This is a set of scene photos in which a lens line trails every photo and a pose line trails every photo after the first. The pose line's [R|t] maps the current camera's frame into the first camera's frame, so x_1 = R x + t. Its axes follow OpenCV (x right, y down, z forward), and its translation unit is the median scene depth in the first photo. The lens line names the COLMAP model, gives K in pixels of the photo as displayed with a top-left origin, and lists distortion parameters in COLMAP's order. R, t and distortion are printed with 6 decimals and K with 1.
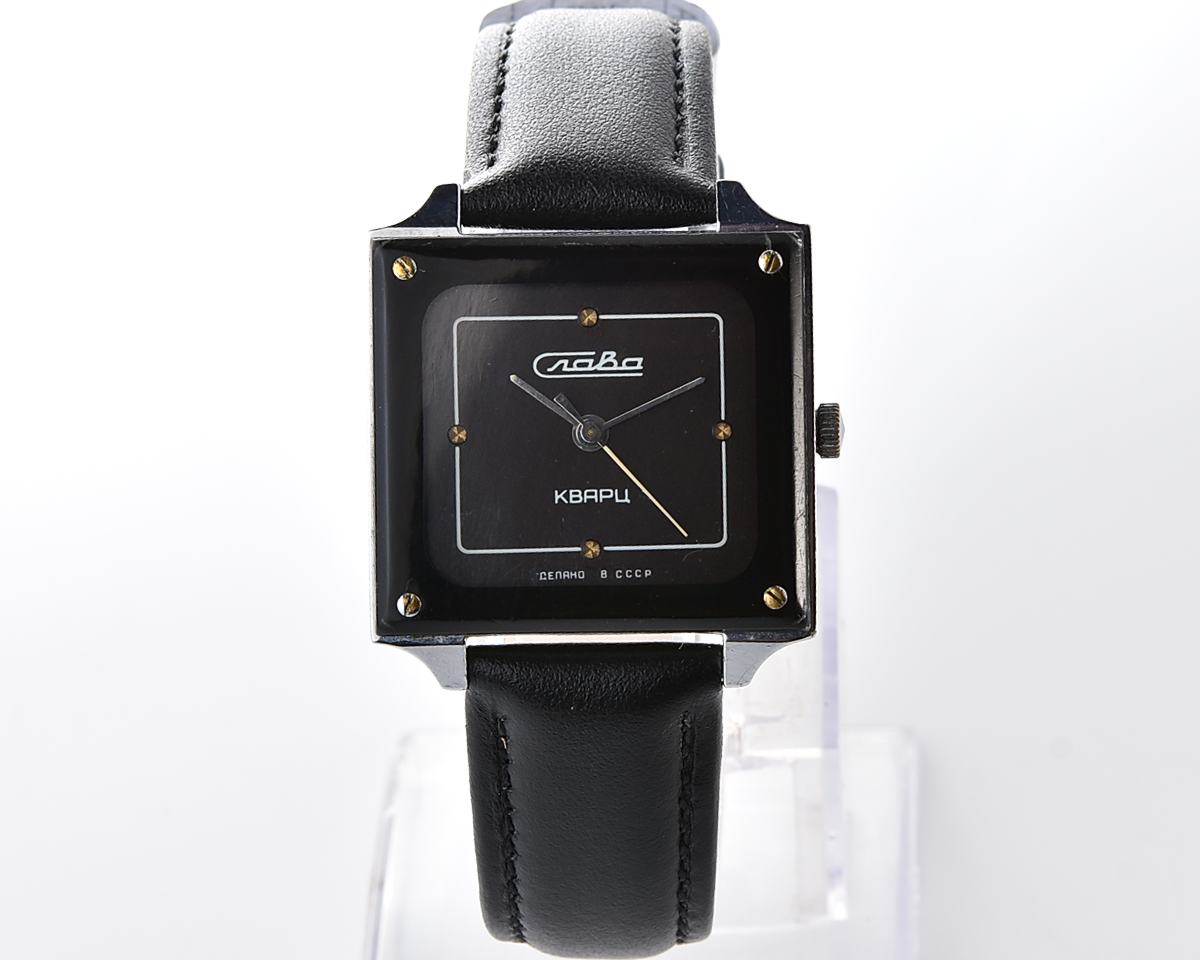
lens RADIAL K [[7533.8, 0, 600.4], [0, 7533.8, 473.4], [0, 0, 1]] dist [-1.503525, 0.000000]
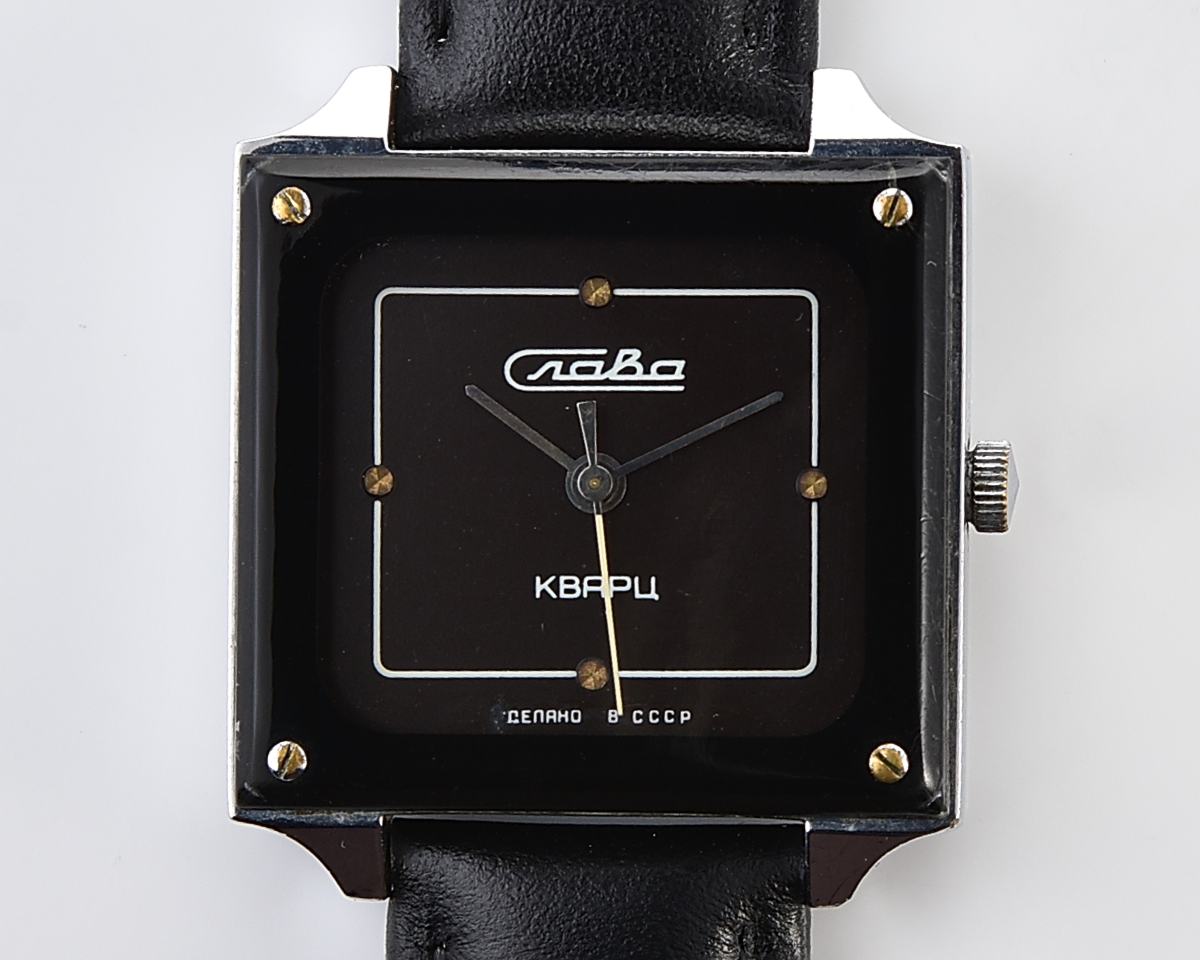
lens RADIAL K [[7533.8, 0, 600.0], [0, 7533.8, 487.5], [0, 0, 1]] dist [-1.503525, 0.000000]
pose [[0.998196, 0.021031, -0.056243, 0.033097], [-0.020378, 0.999719, 0.012149, -0.012385], [0.056483, -0.010981, 0.998343, 0.394935]]
